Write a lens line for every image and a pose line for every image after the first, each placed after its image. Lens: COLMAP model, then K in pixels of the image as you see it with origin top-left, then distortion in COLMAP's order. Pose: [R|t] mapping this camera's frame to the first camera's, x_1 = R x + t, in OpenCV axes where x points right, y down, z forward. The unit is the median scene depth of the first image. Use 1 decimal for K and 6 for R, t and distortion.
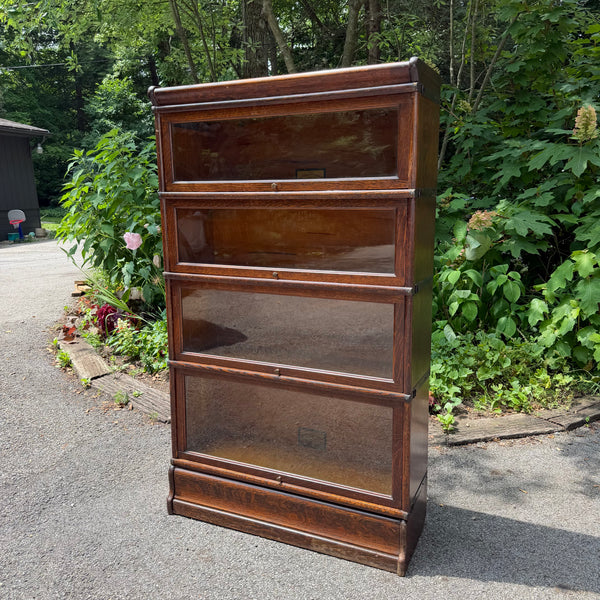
lens RADIAL K [[567.0, 0, 299.1], [0, 567.0, 298.0], [0, 0, 1]] dist [0.069510, -0.126096]
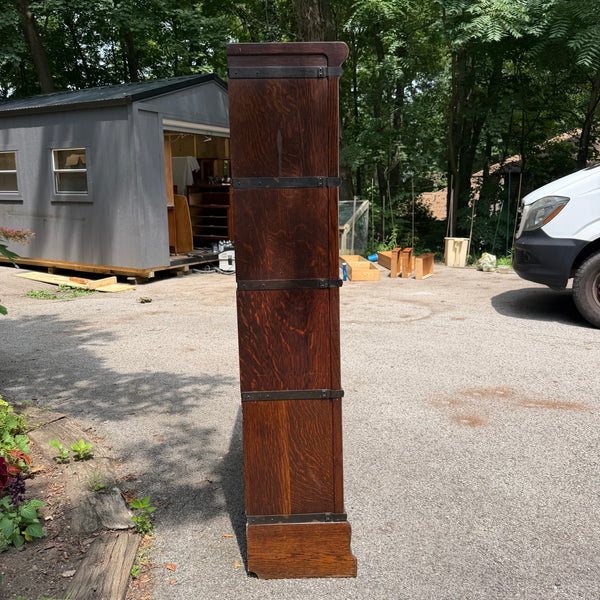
lens RADIAL K [[561.3, 0, 307.2], [0, 561.3, 301.1], [0, 0, 1]] dist [0.122700, -0.265714]
pose [[-0.461028, -0.124026, 0.878675, -0.919262], [0.181257, 0.956147, 0.230064, -0.207246], [-0.868676, 0.265332, -0.418330, 1.391080]]
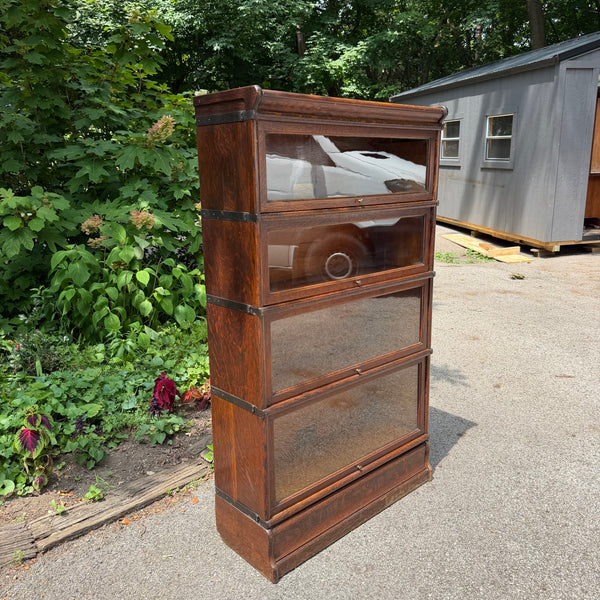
lens RADIAL K [[567.5, 0, 300.0], [0, 567.5, 300.0], [0, 0, 1]] dist [0.068755, -0.124132]
pose [[0.377858, -0.201627, 0.903643, -0.978901], [0.176128, 0.973831, 0.143640, -0.169533], [-0.908957, 0.104881, 0.403482, 0.614170]]
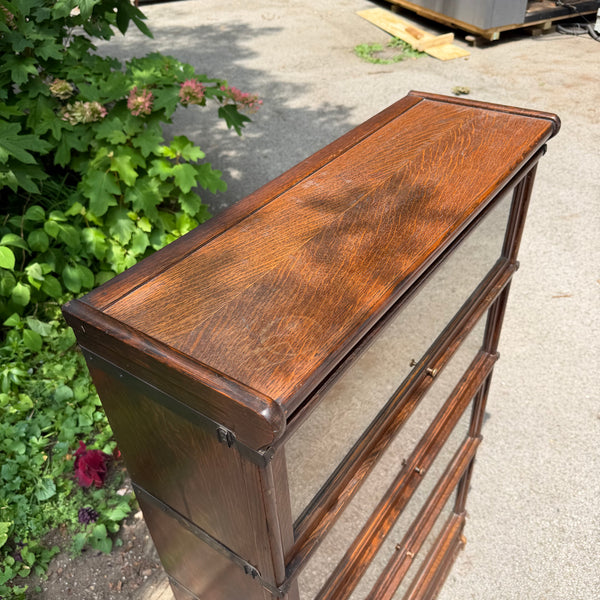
lens RADIAL K [[572.5, 0, 303.3], [0, 572.5, 302.7], [0, 0, 1]] dist [0.061202, -0.155659]
pose [[0.173719, -0.597552, 0.782786, -0.420281], [0.225470, 0.797891, 0.559046, -0.535348], [-0.958637, 0.079378, 0.273339, 0.853558]]
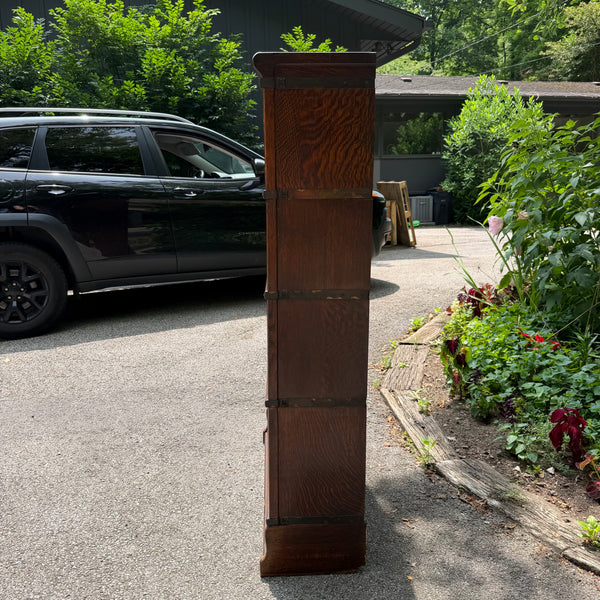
lens RADIAL K [[567.5, 0, 300.0], [0, 567.5, 300.0], [0, 0, 1]] dist [0.068755, -0.124132]
pose [[0.459757, 0.206736, -0.863646, 0.875248], [-0.168679, 0.975150, 0.143632, -0.124726], [0.871878, 0.079643, 0.483204, 0.478630]]
